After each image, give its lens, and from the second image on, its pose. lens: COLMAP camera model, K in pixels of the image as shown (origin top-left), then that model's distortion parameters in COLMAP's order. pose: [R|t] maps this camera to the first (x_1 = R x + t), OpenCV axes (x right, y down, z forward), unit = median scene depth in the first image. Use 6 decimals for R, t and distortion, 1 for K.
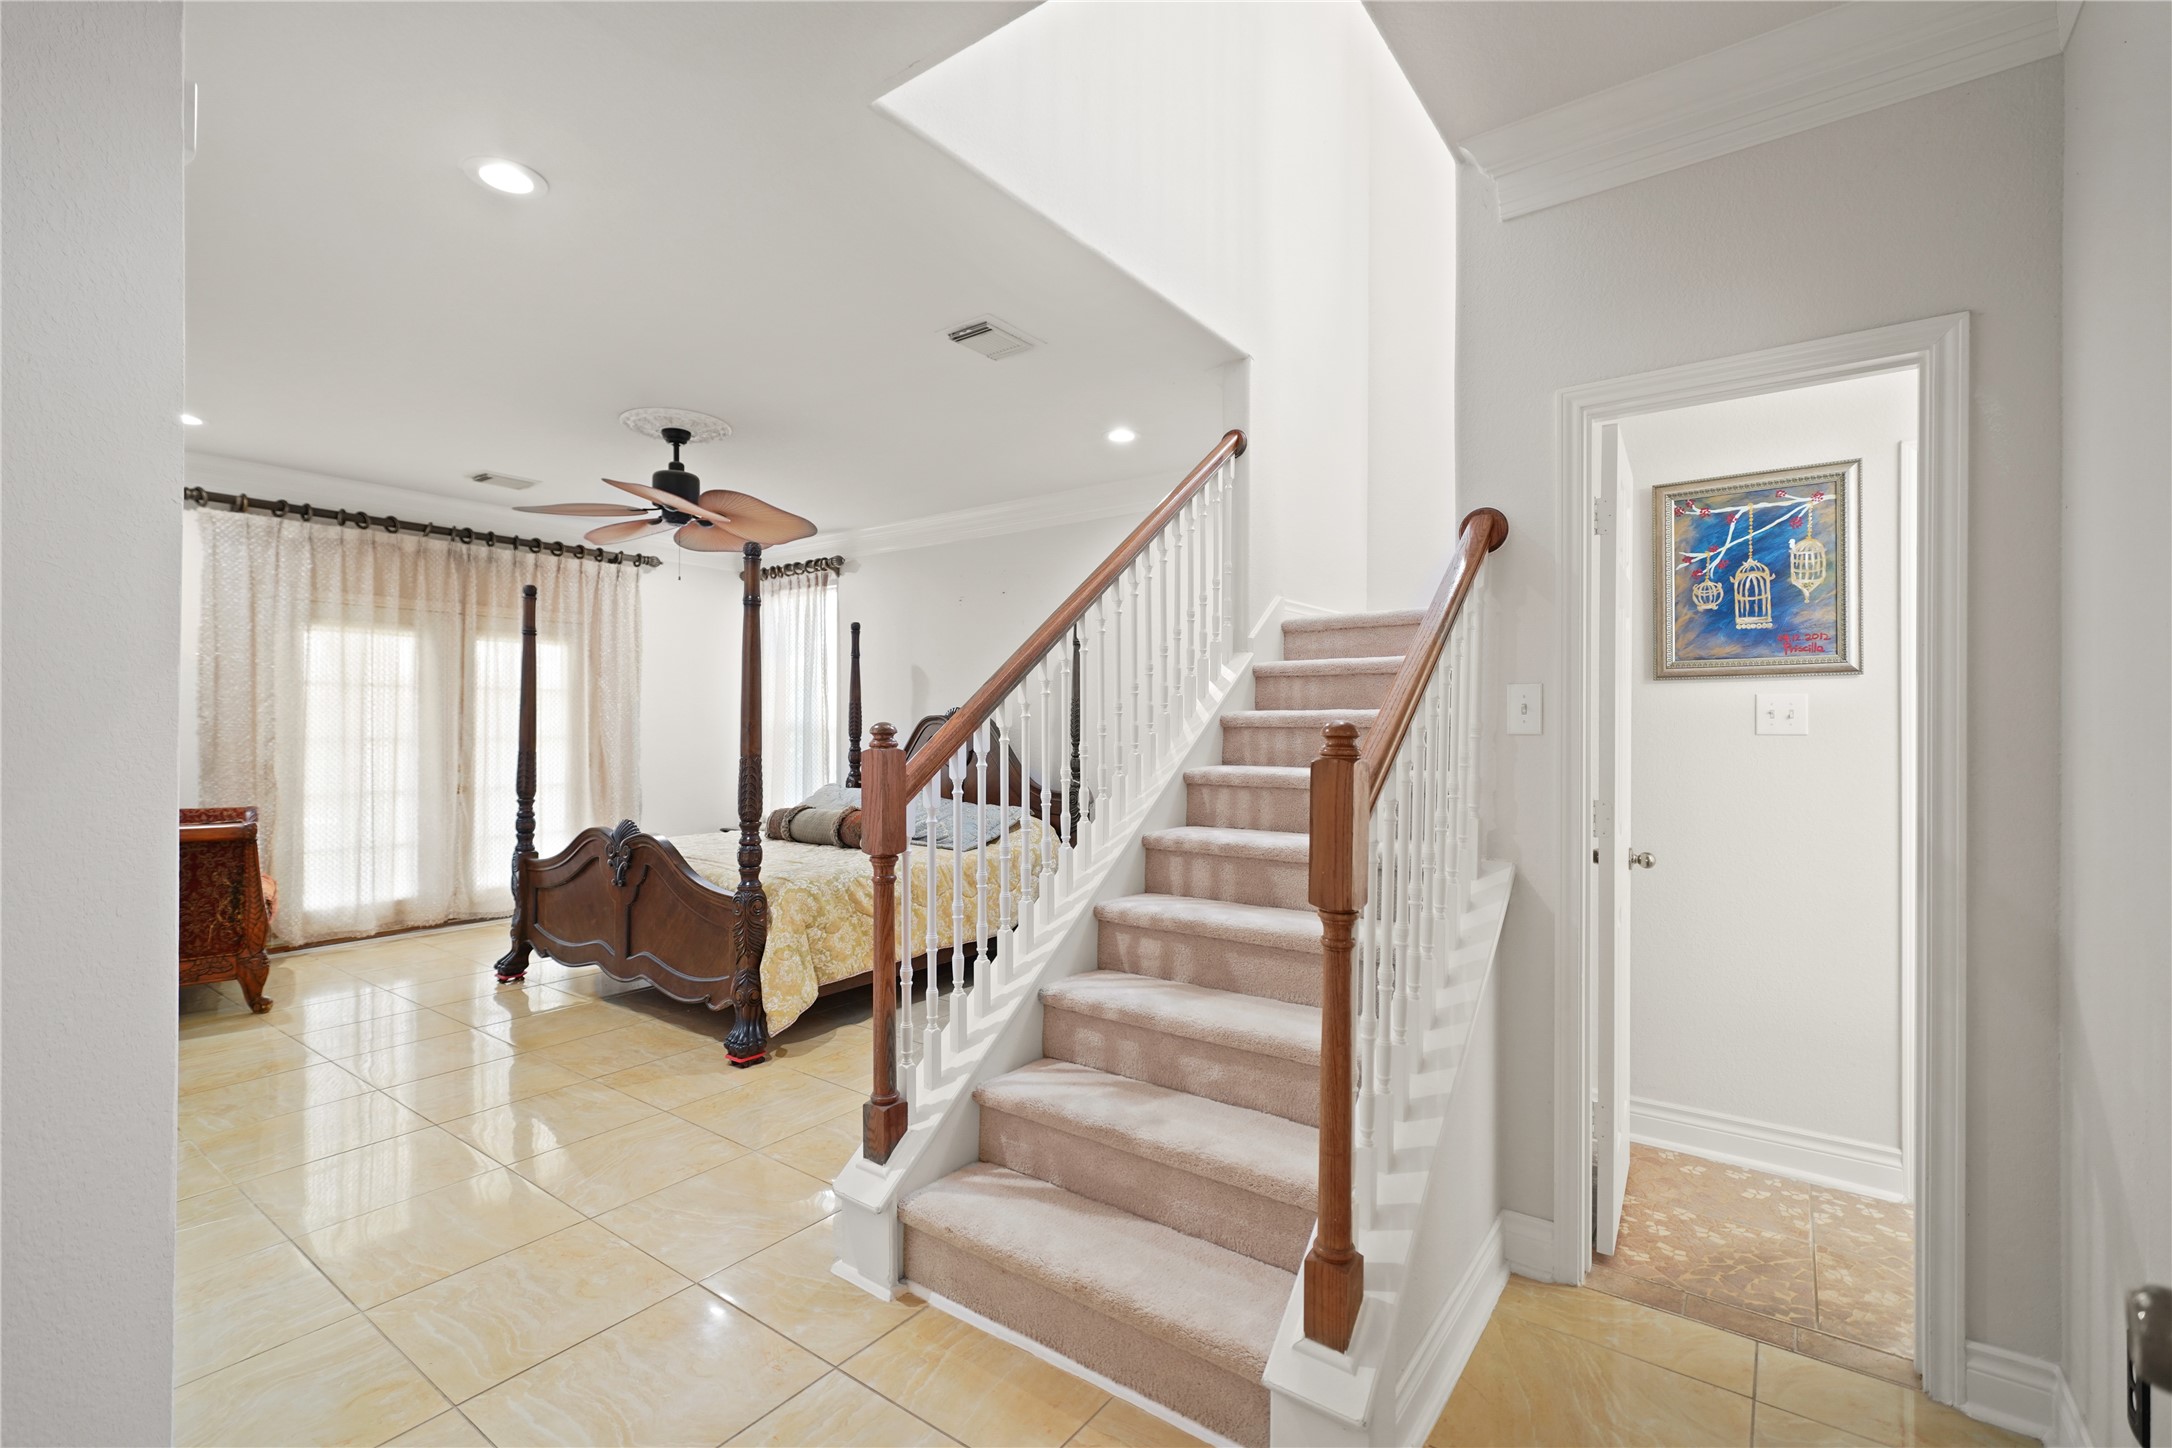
lens RADIAL K [[952.9, 0, 1082.4], [0, 952.9, 729.7], [0, 0, 1]] dist [0.003572, 0.000911]
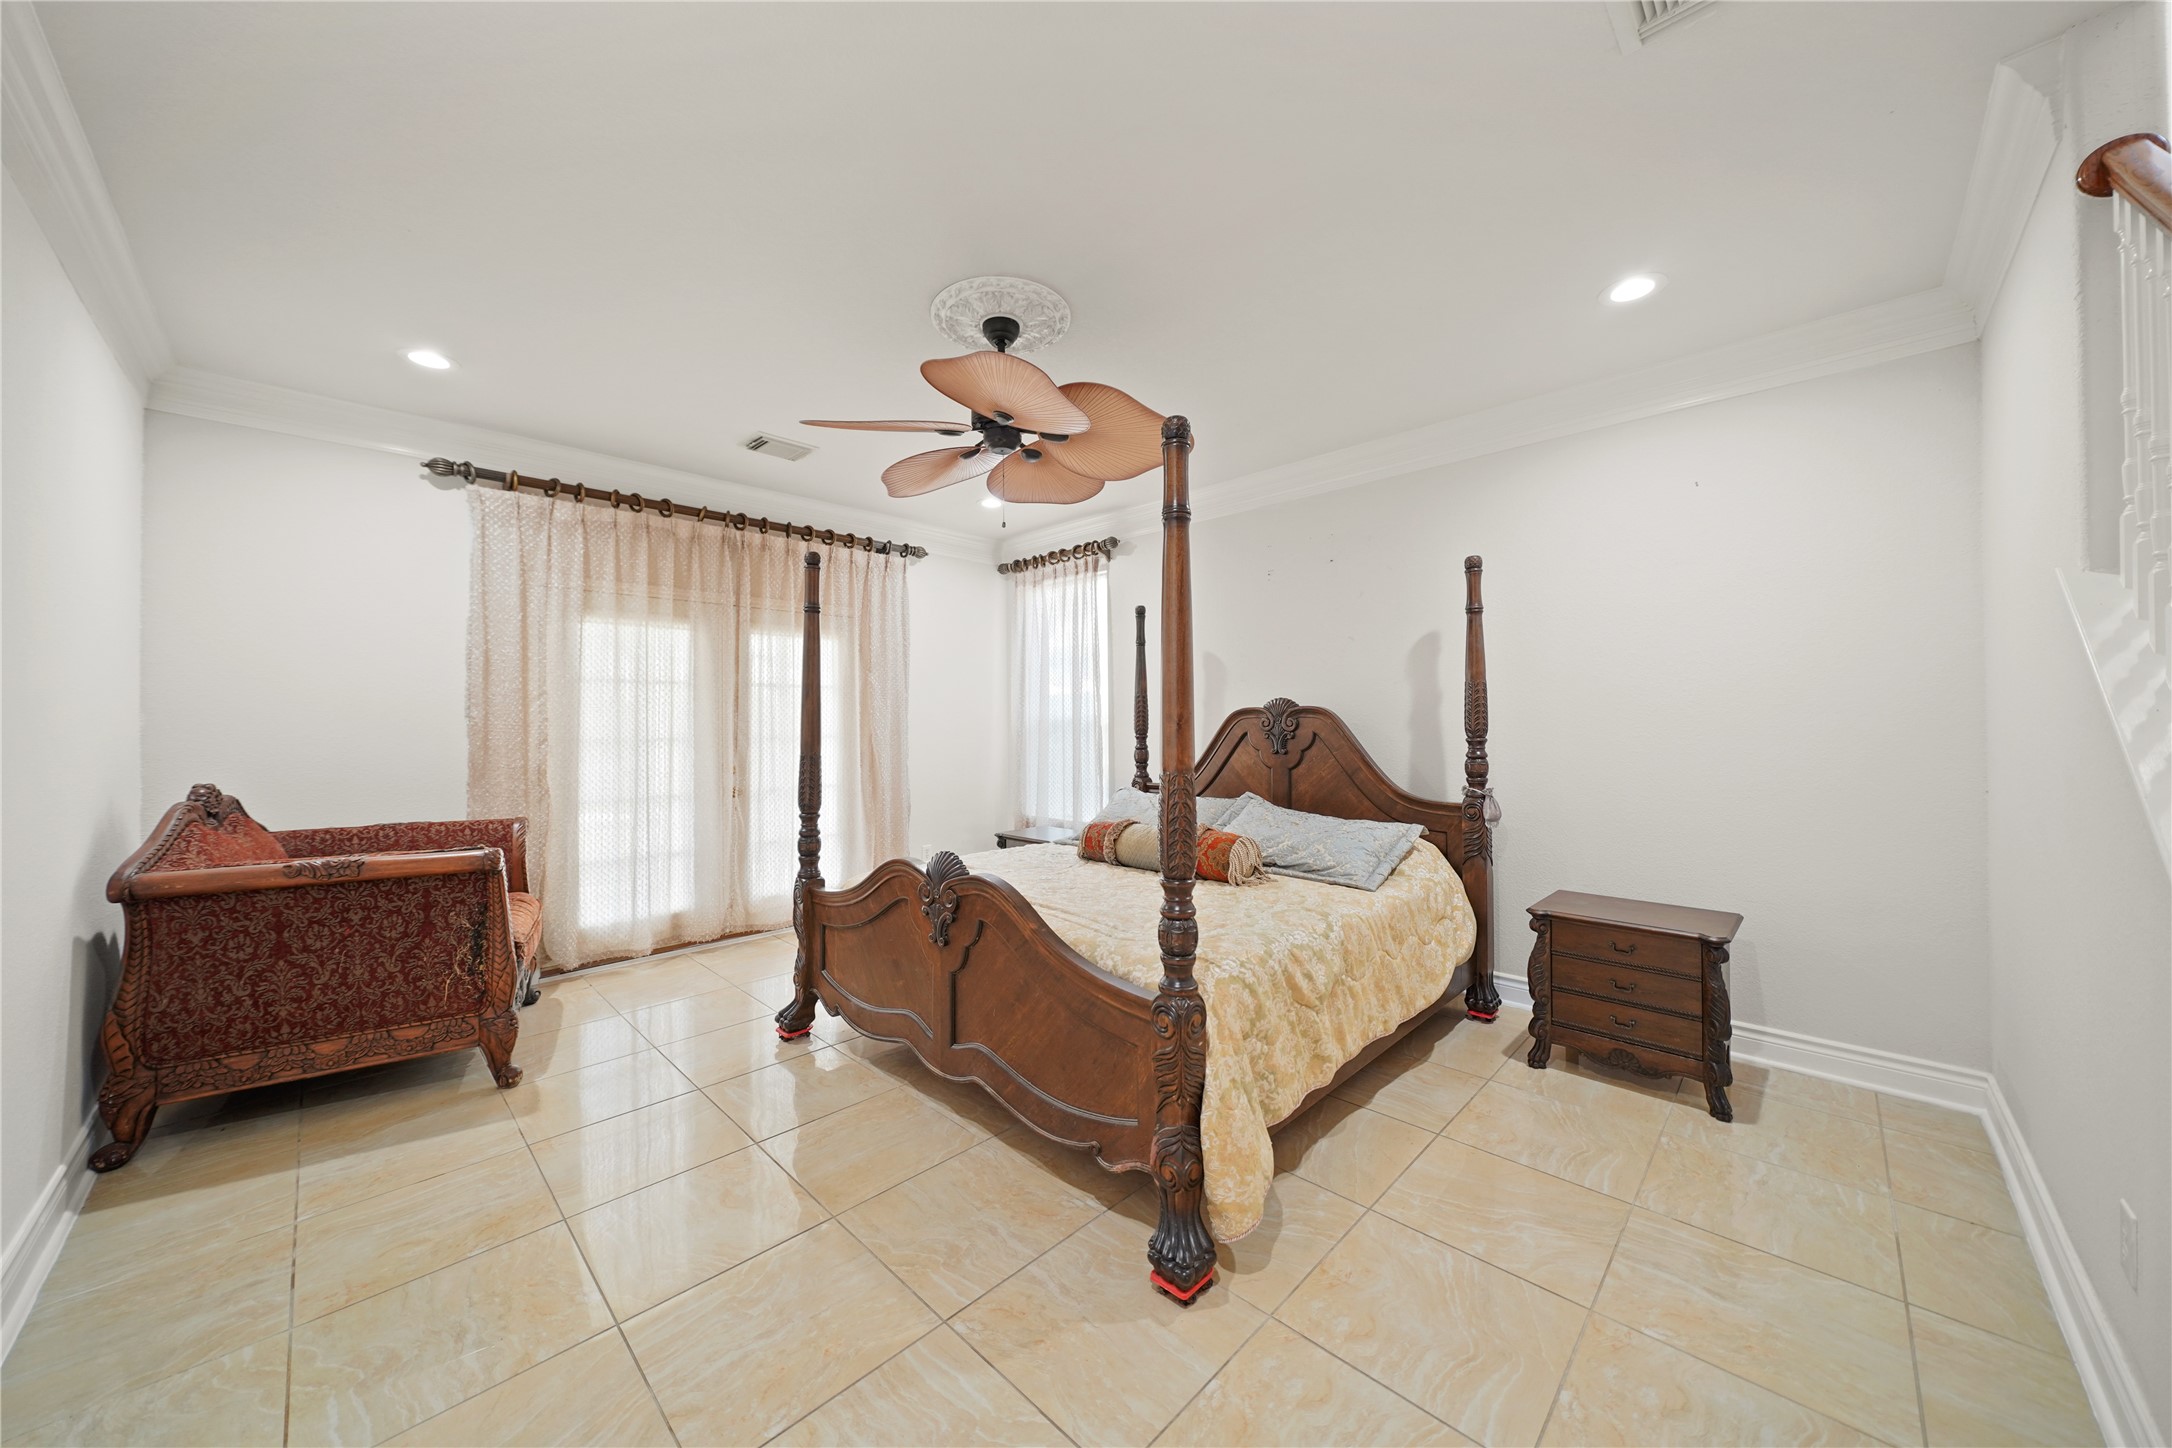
lens RADIAL K [[750.9, 0, 1090.8], [0, 750.9, 720.4], [0, 0, 1]] dist [-0.009025, -0.000104]
pose [[0.990879, -0.009436, -0.134426, -0.241809], [0.008717, 0.999944, -0.005938, -0.001162], [0.134474, 0.004712, 0.990906, 0.372087]]
